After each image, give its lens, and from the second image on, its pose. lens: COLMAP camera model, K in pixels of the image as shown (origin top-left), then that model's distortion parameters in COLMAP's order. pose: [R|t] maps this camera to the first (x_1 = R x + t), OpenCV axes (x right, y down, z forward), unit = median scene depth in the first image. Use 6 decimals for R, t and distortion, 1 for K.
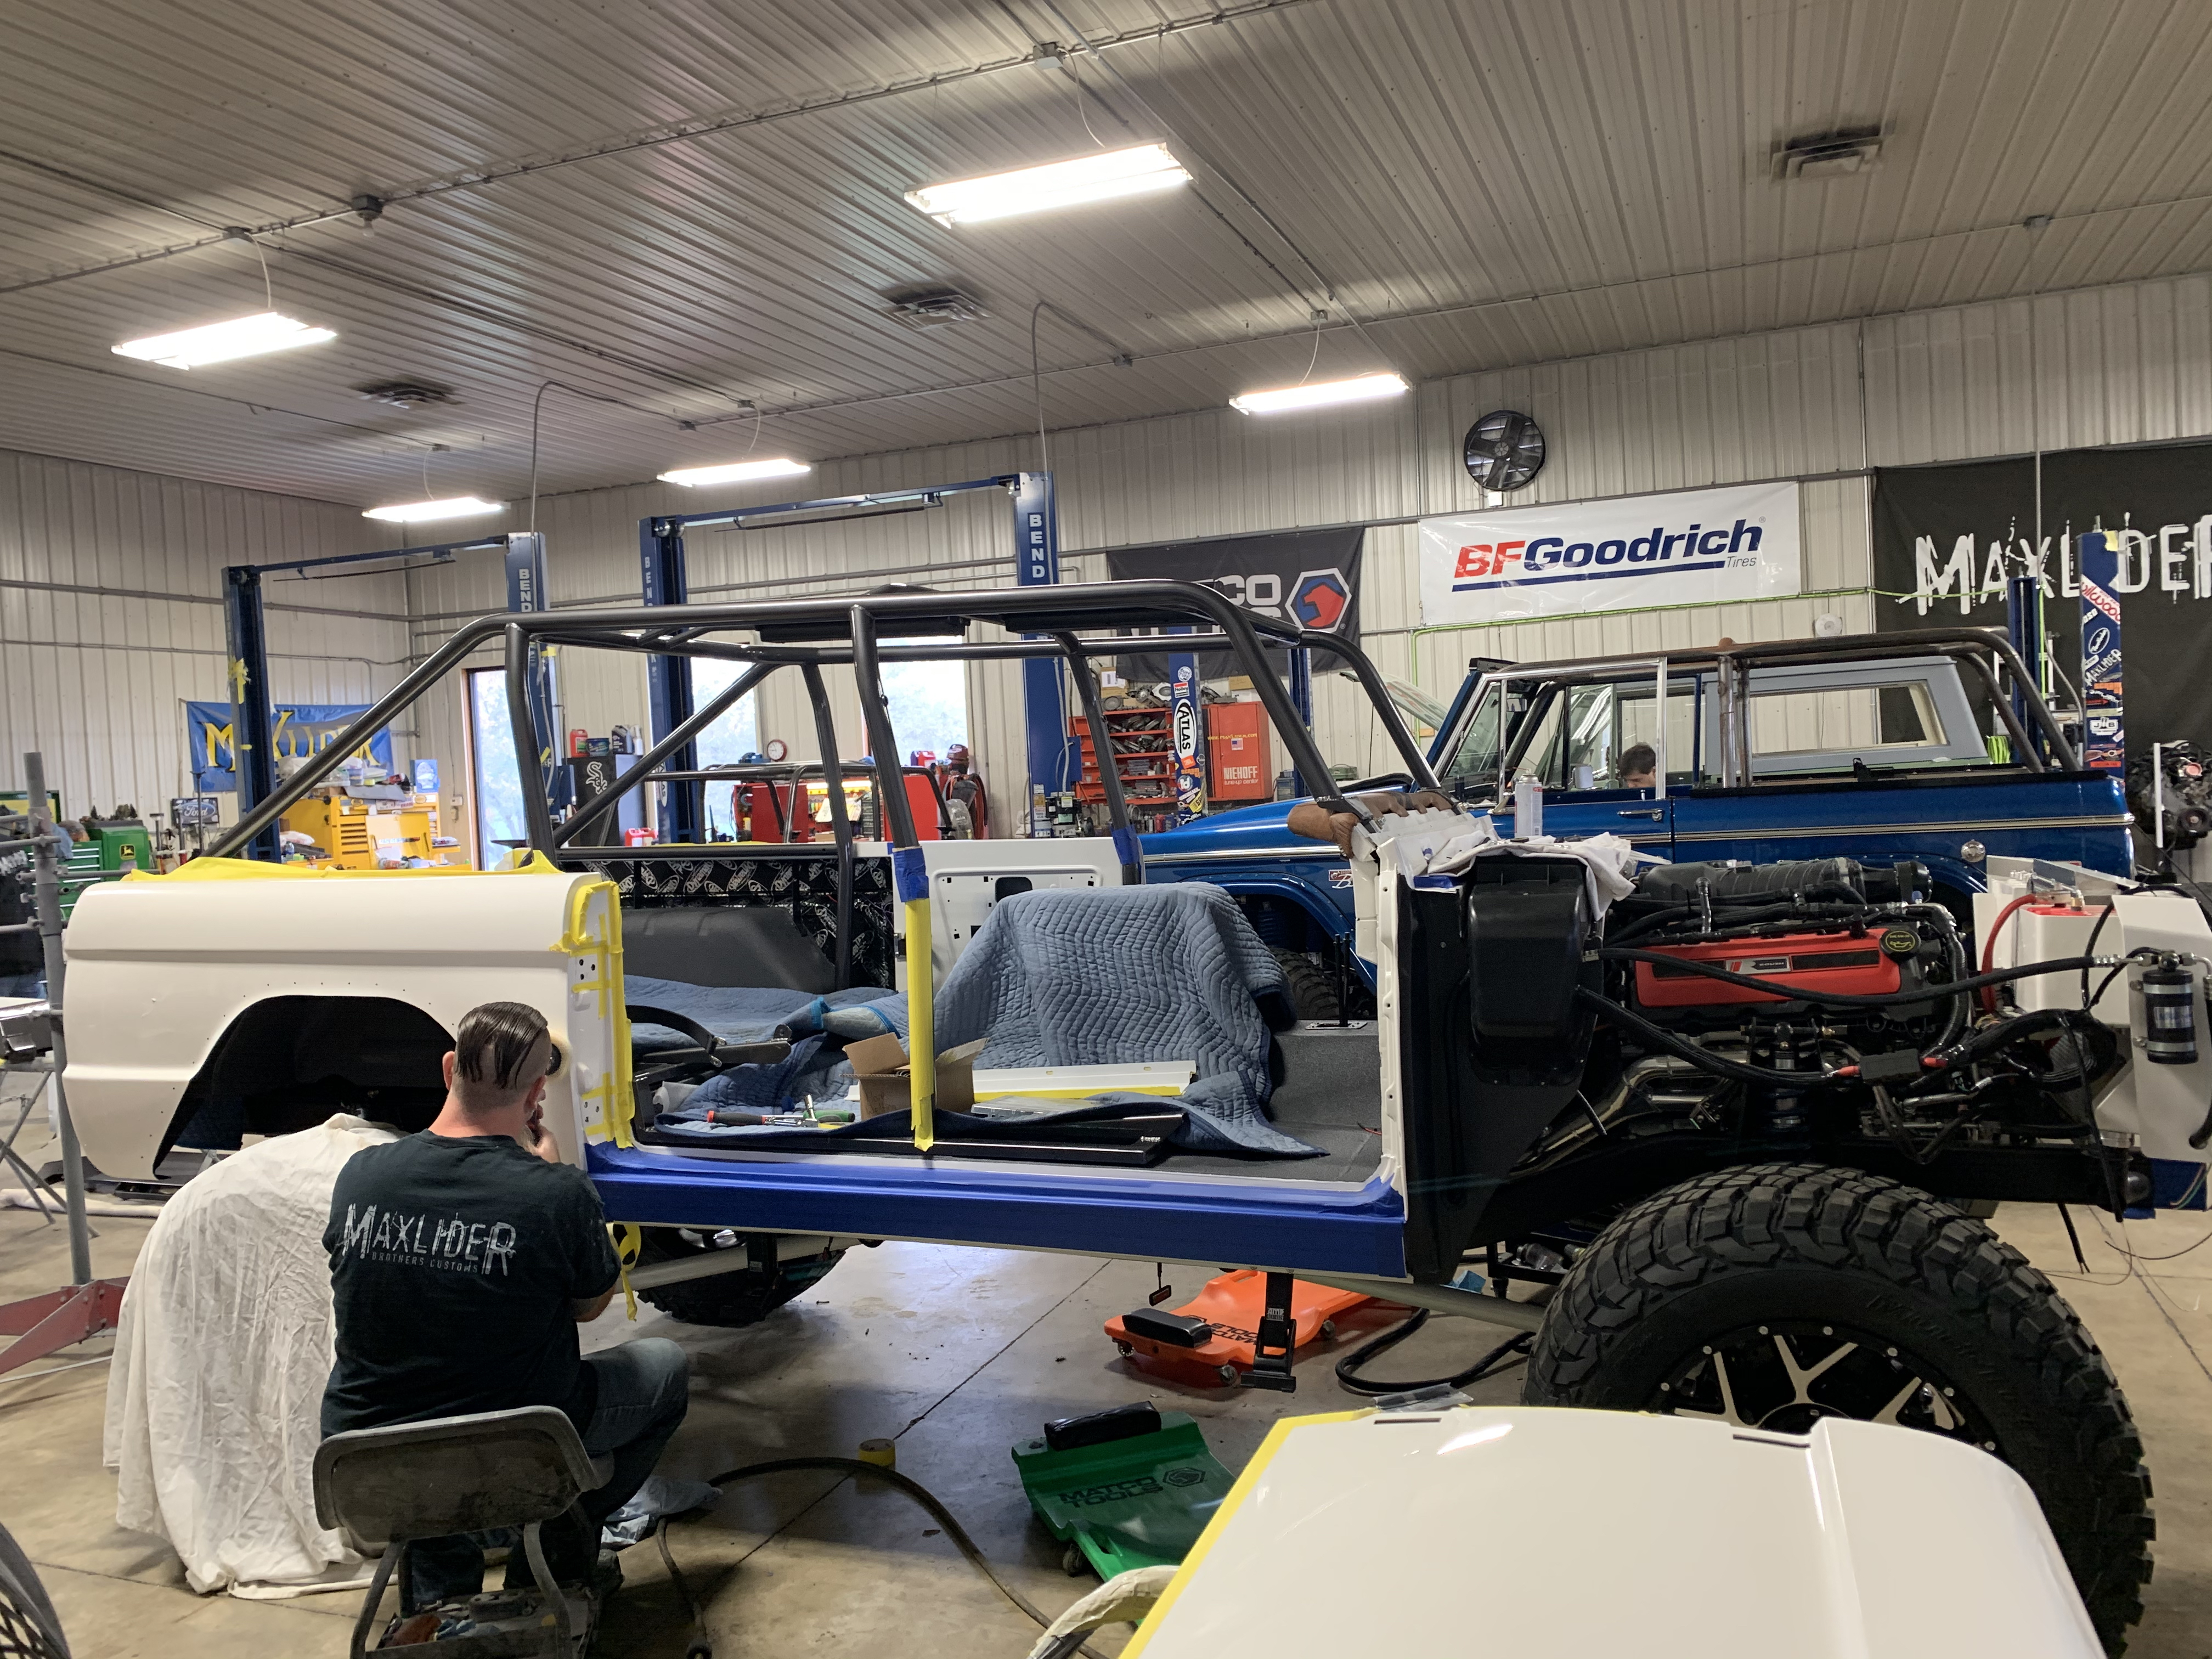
lens RADIAL K [[1677.6, 0, 1076.0], [0, 1677.6, 810.6], [0, 0, 1]] dist [0.014017, -0.010853]
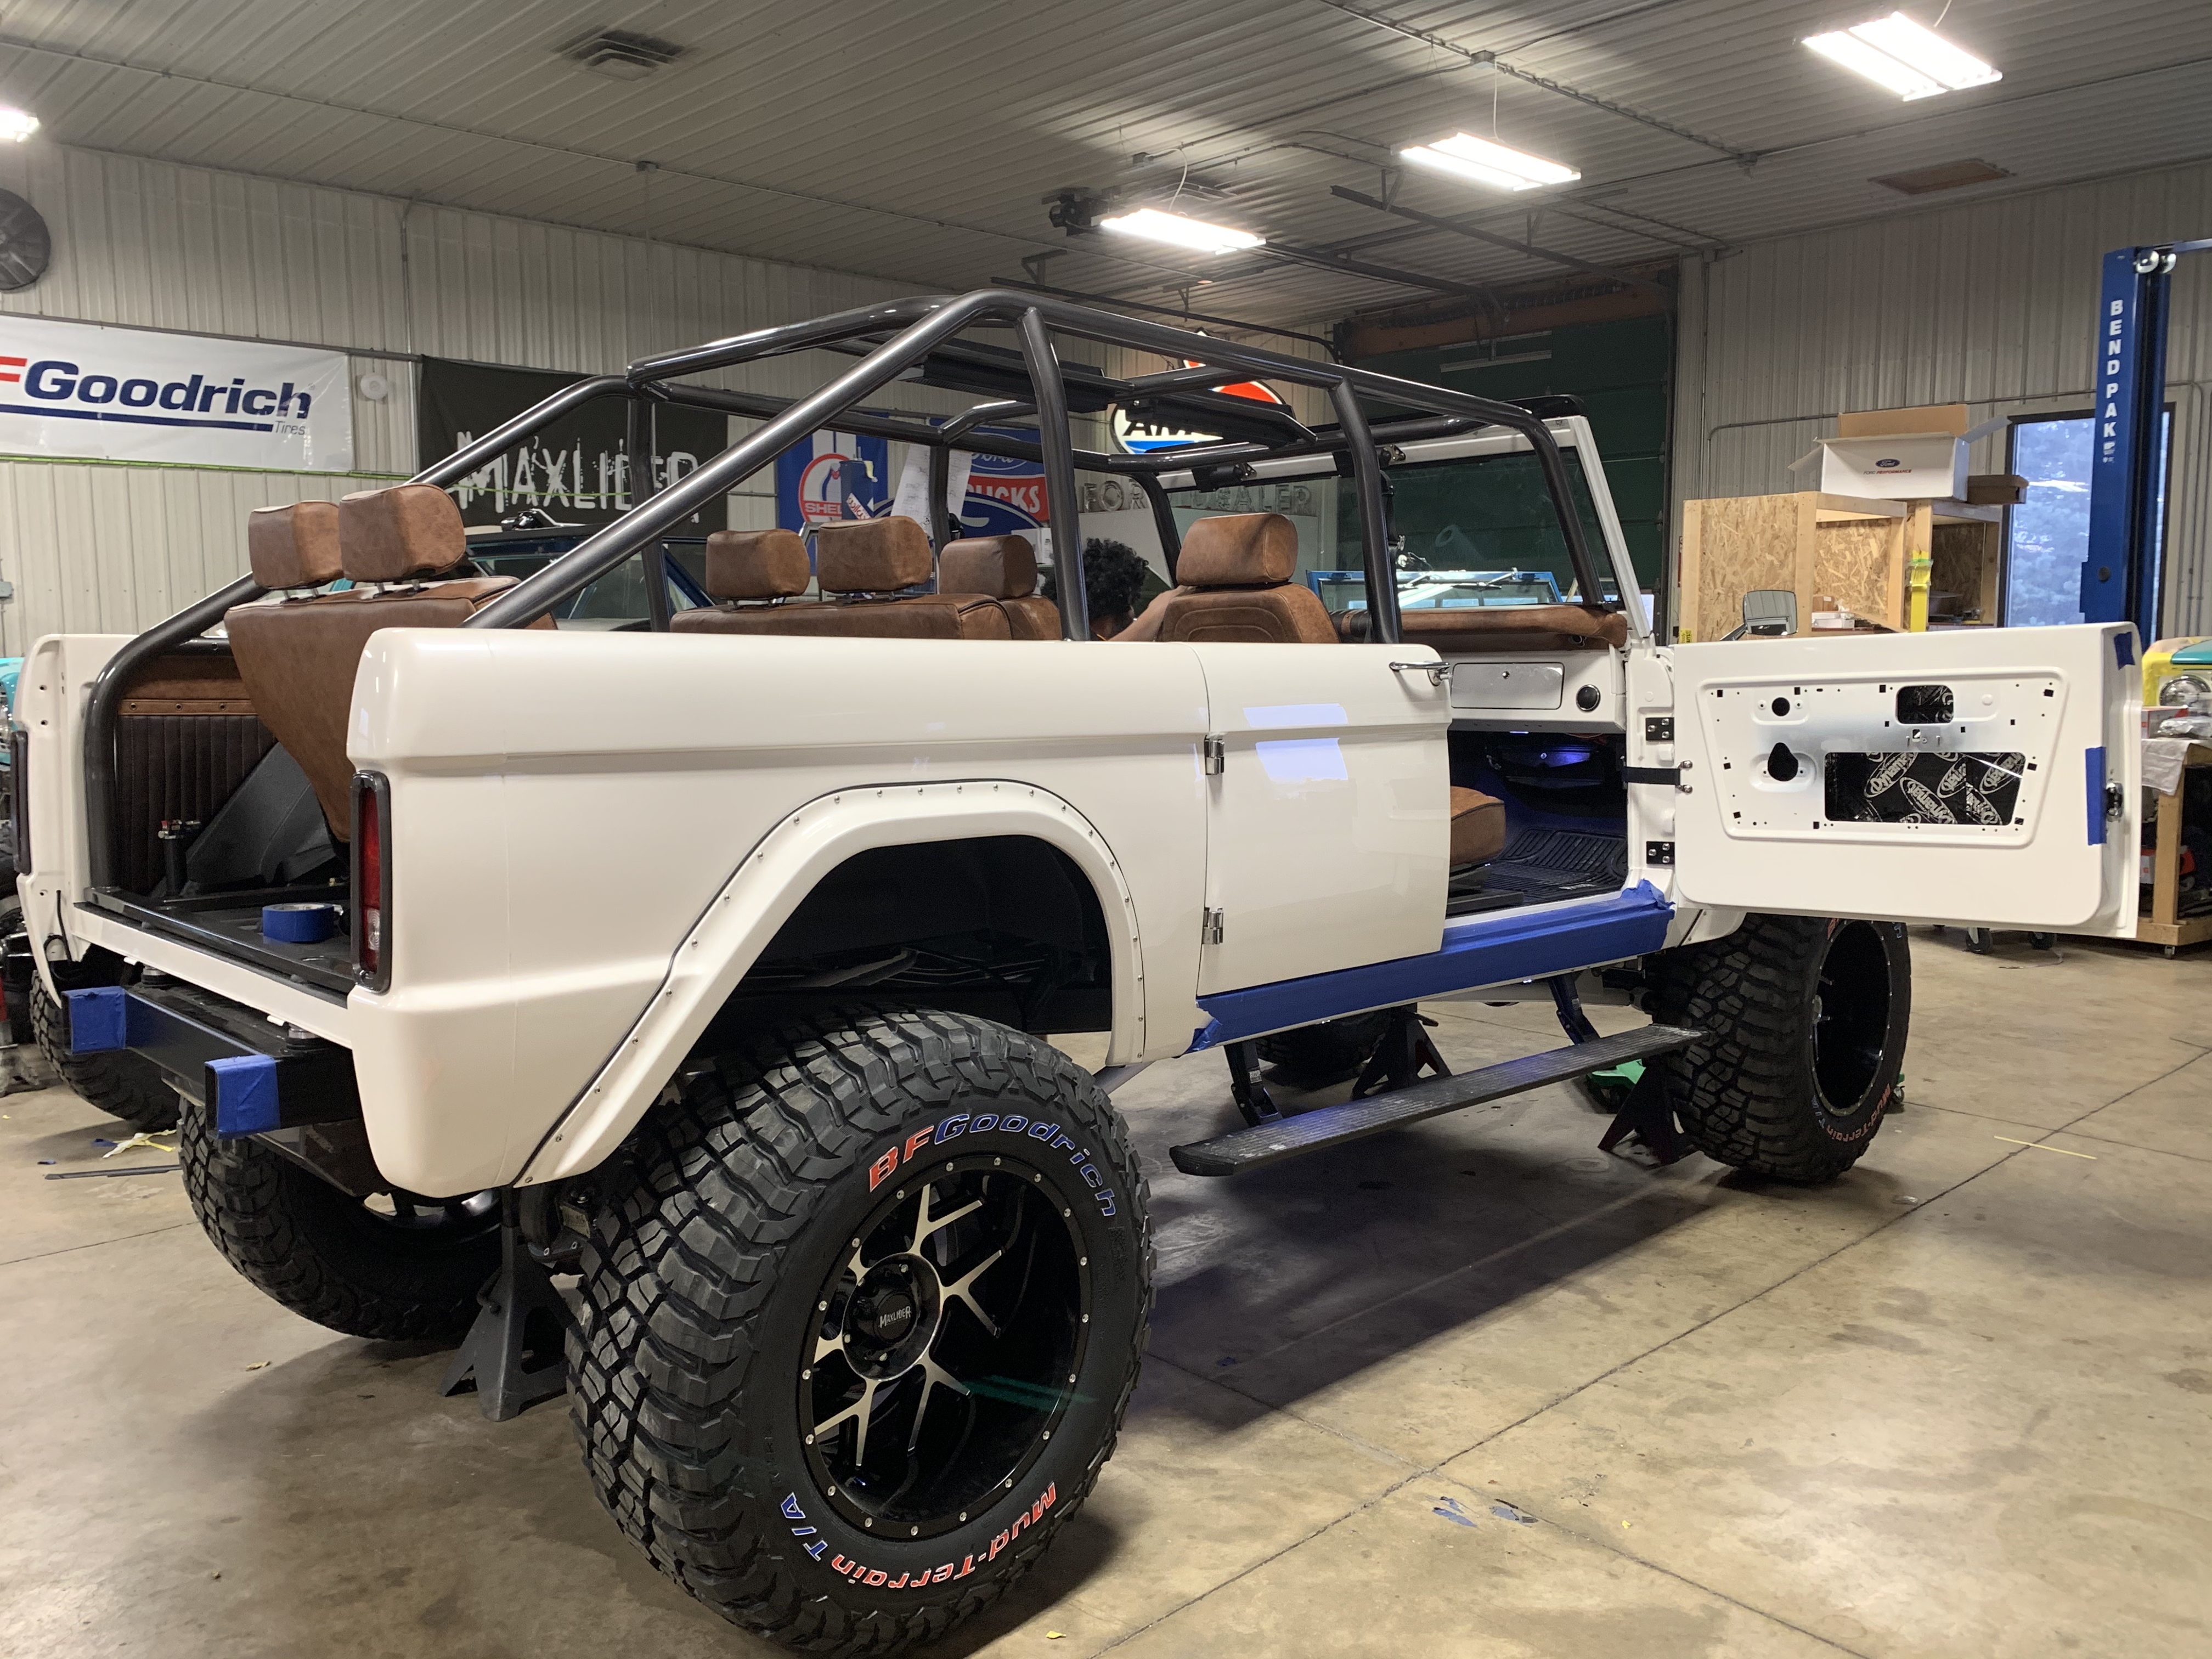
lens RADIAL K [[1741.5, 0, 1112.9], [0, 1741.5, 820.0], [0, 0, 1]] dist [0.006322, -0.002588]
pose [[0.428980, -0.046935, 0.902094, -0.285890], [0.004609, 0.998750, 0.049772, 0.021622], [-0.903302, -0.017194, 0.428660, 0.173993]]
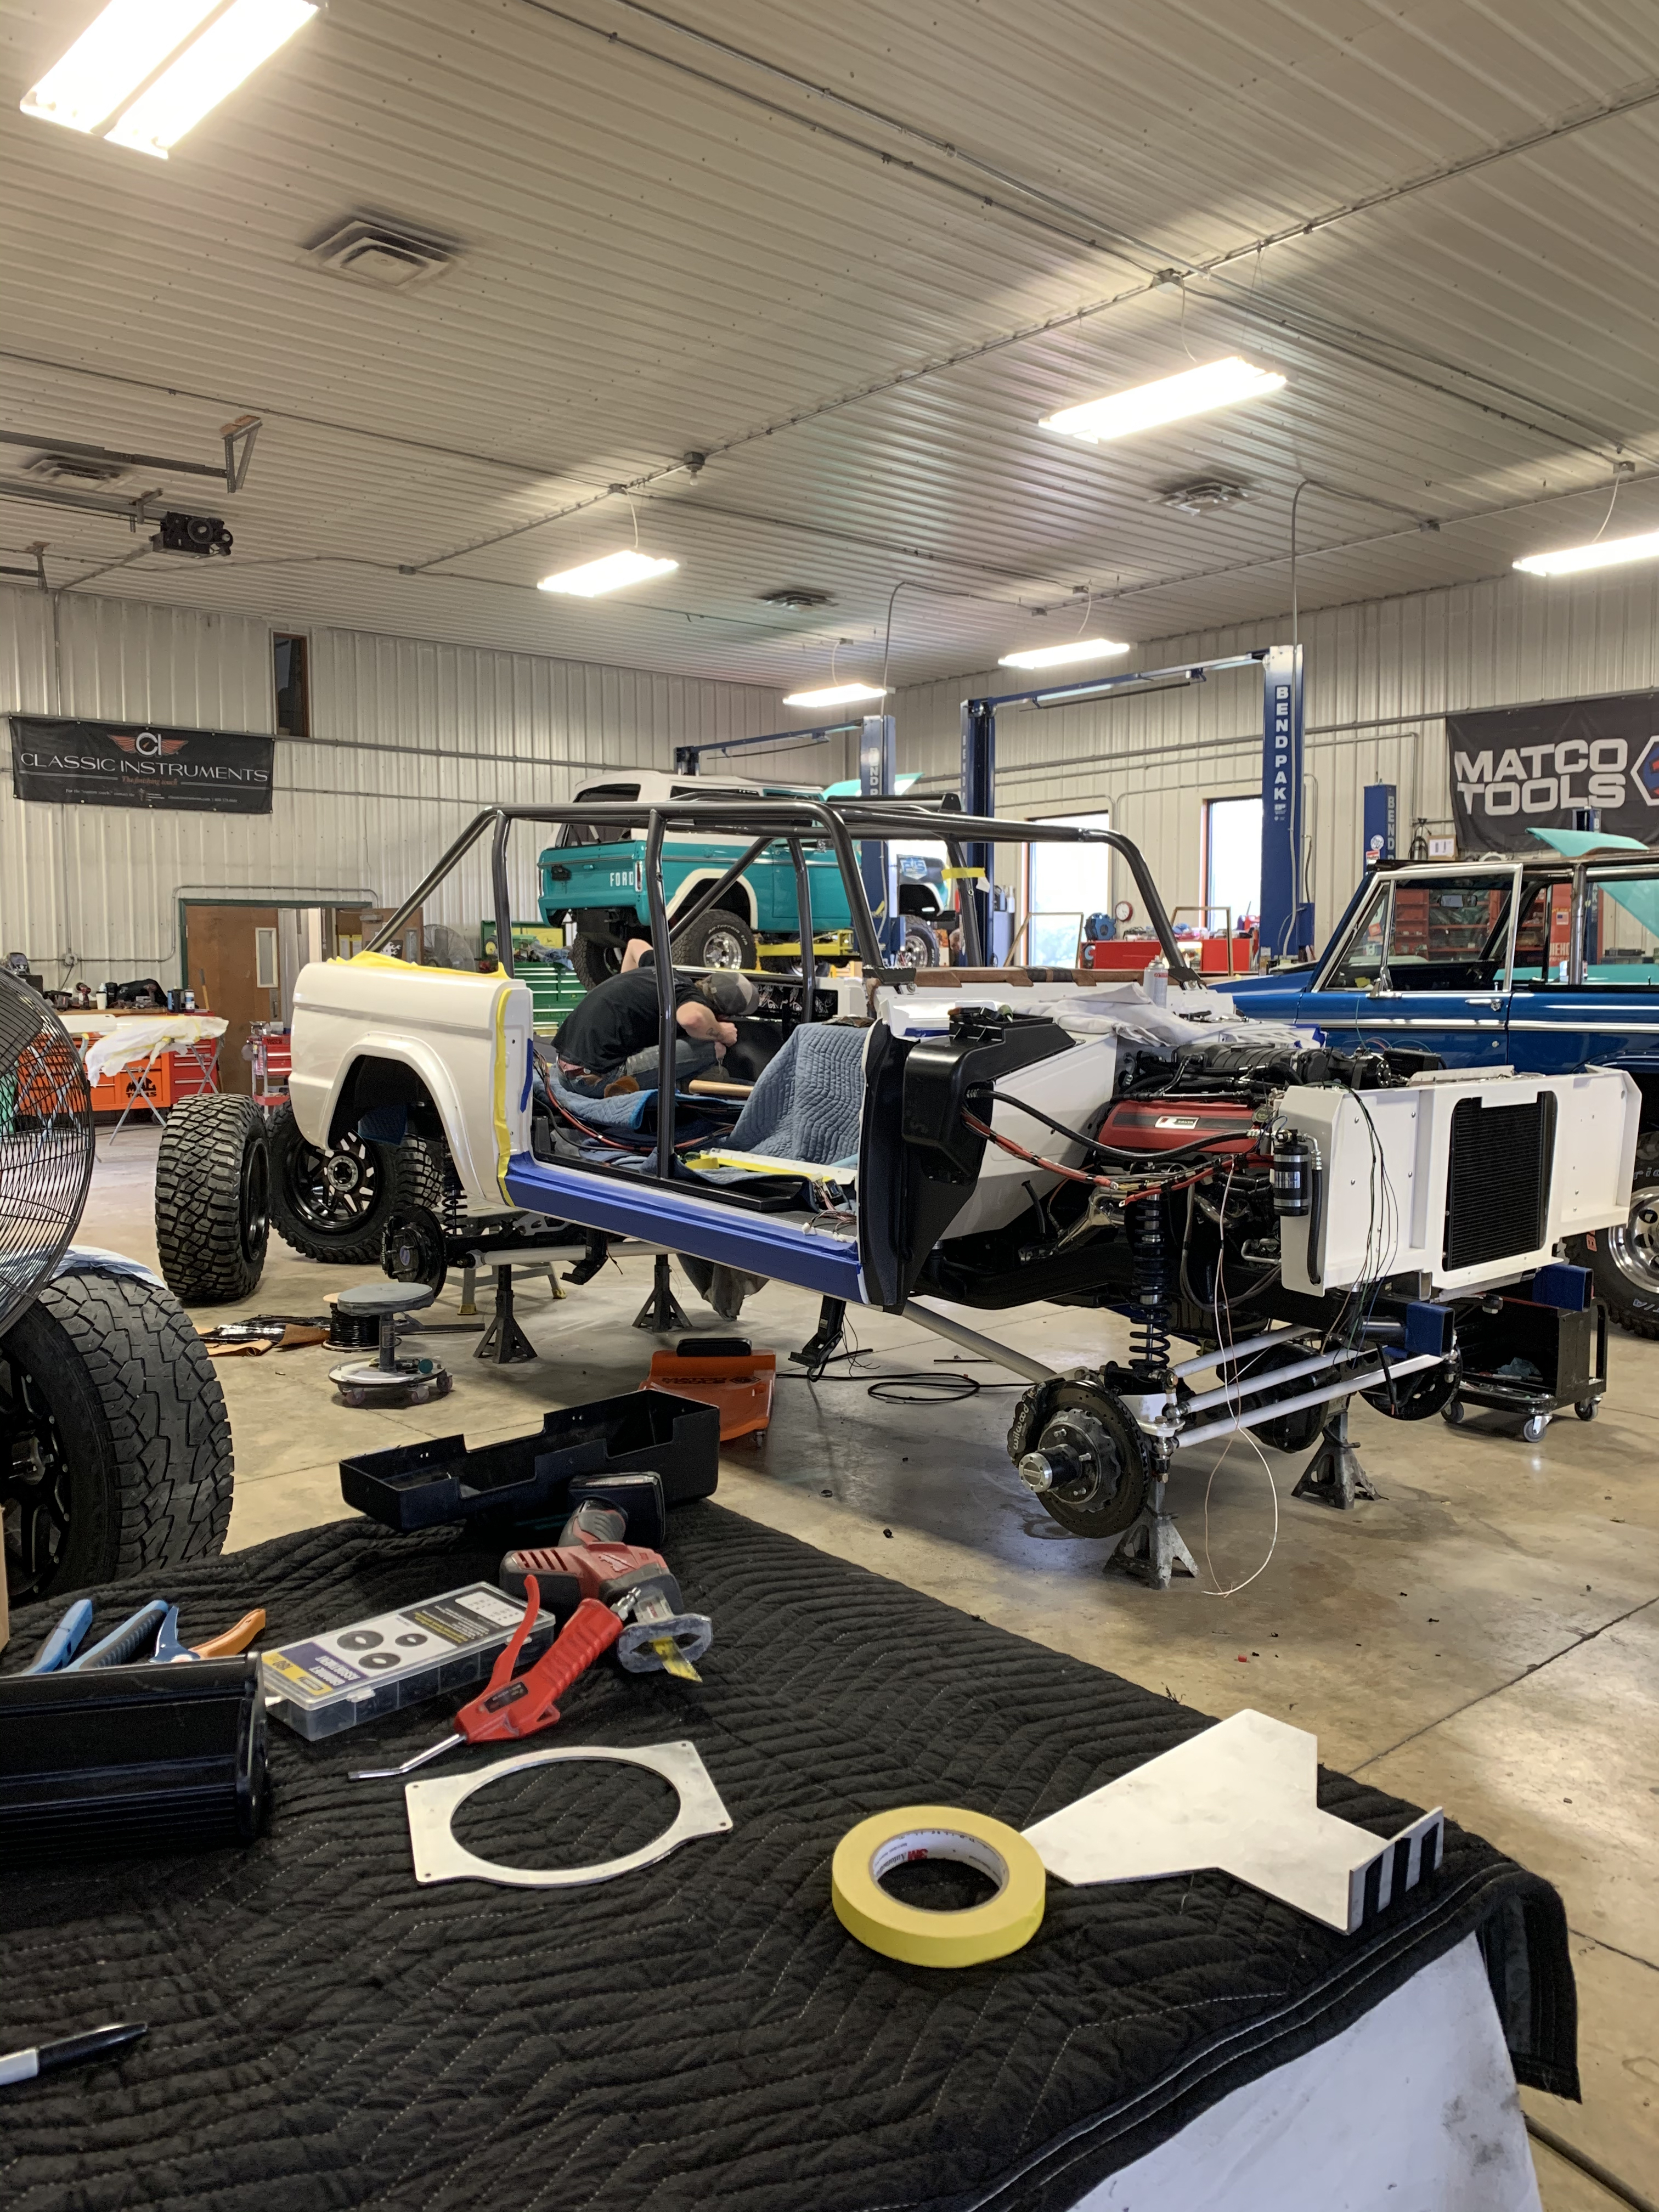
lens RADIAL K [[1677.6, 0, 830.5], [0, 1677.6, 1085.3], [0, 0, 1]] dist [0.014017, -0.010853]
pose [[0.888728, 0.079884, -0.451422, 0.182420], [-0.050742, 0.995791, 0.076319, 0.004126], [0.455619, -0.044921, 0.889041, -0.063362]]
